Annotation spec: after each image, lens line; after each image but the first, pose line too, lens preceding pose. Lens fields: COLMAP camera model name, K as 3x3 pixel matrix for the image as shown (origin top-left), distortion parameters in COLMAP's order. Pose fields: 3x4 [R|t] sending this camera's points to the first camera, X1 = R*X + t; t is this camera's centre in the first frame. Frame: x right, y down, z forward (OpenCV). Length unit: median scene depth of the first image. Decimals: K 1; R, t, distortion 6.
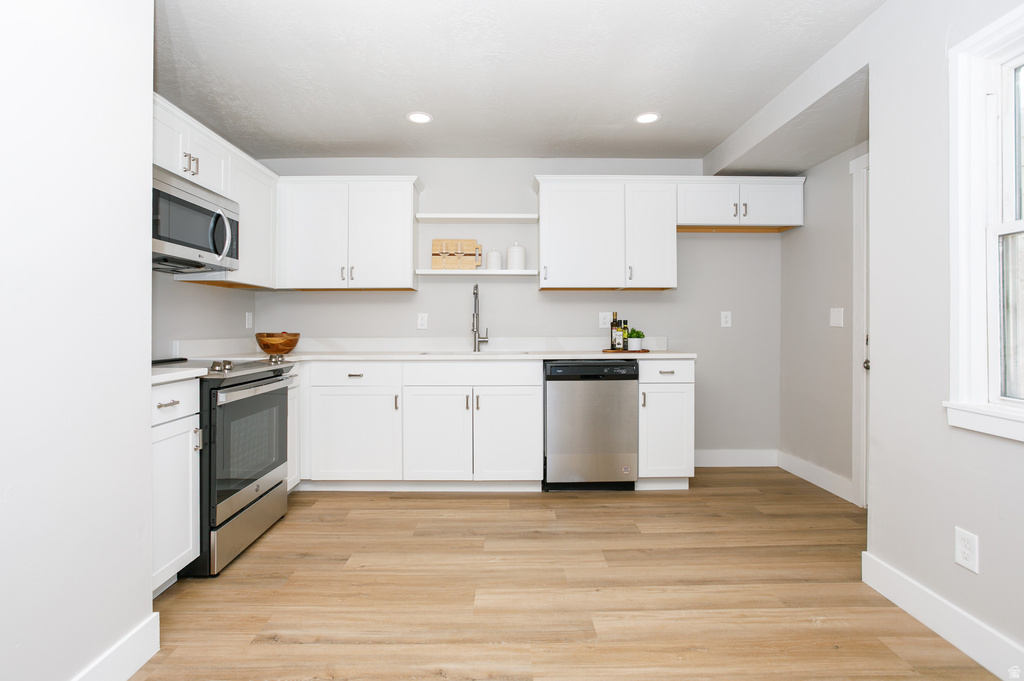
lens RADIAL K [[503.7, 0, 508.3], [0, 503.7, 328.7], [0, 0, 1]] dist [-0.054965, 0.036918]
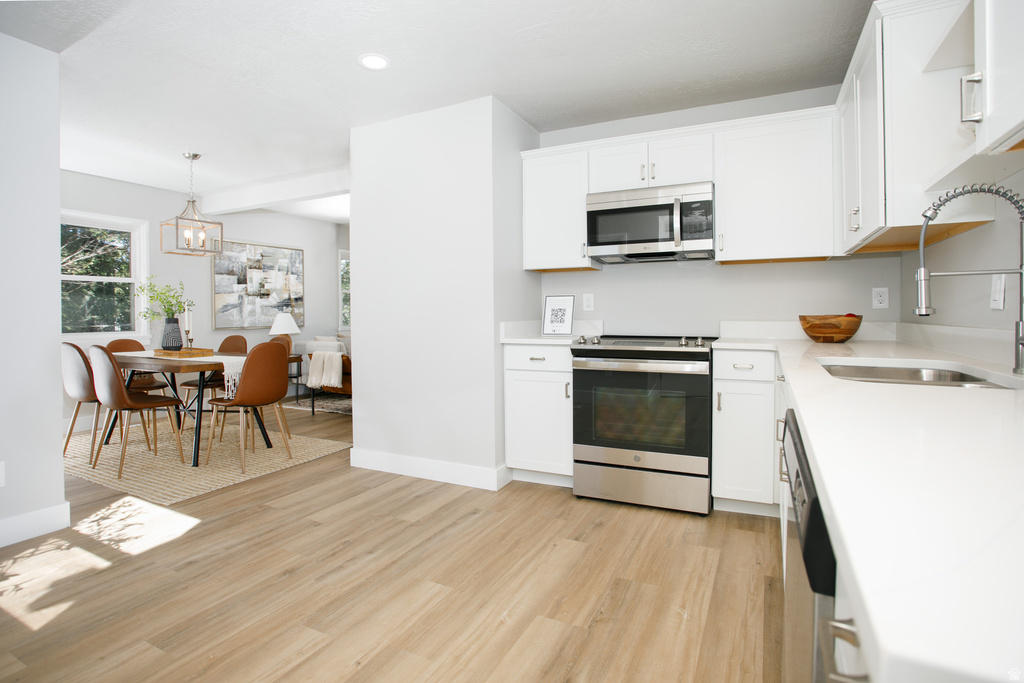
lens RADIAL K [[513.5, 0, 509.6], [0, 513.5, 330.7], [0, 0, 1]] dist [-0.061986, 0.024399]
pose [[-0.463001, 0.033366, -0.885729, 0.486483], [0.005075, 0.999375, 0.034994, 0.004285], [0.886343, 0.011707, -0.462881, 1.041556]]
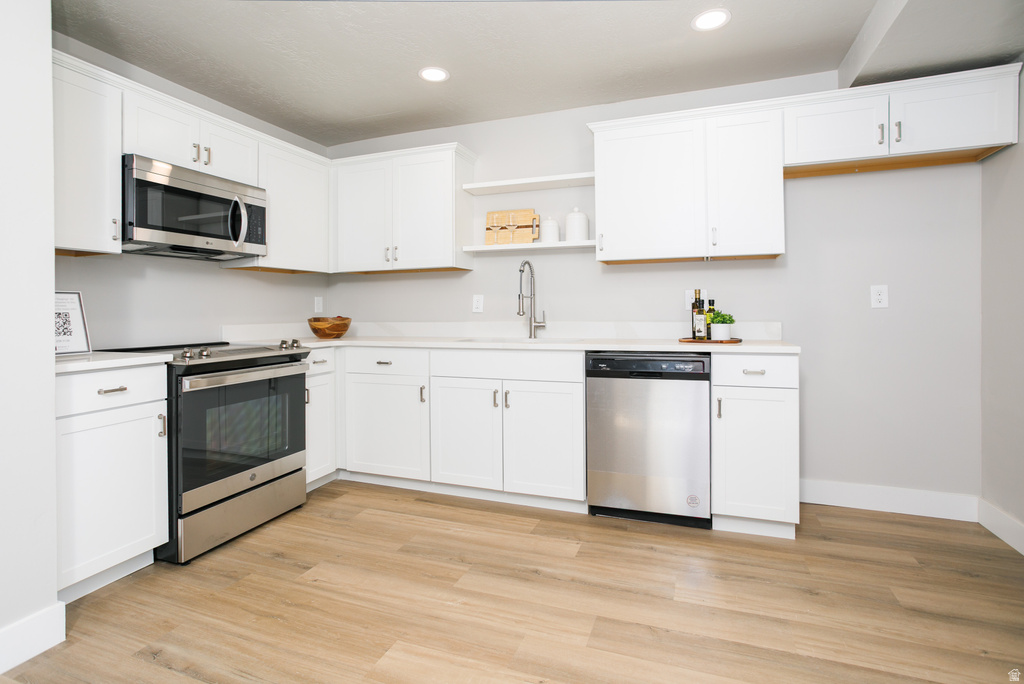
lens RADIAL K [[510.0, 0, 511.3], [0, 510.0, 309.1], [0, 0, 1]] dist [-0.042136, 0.023163]
pose [[0.930908, -0.006883, -0.365188, 0.274527], [0.006092, 0.999976, -0.003318, -0.002449], [0.365202, 0.000864, 0.930928, 0.215762]]
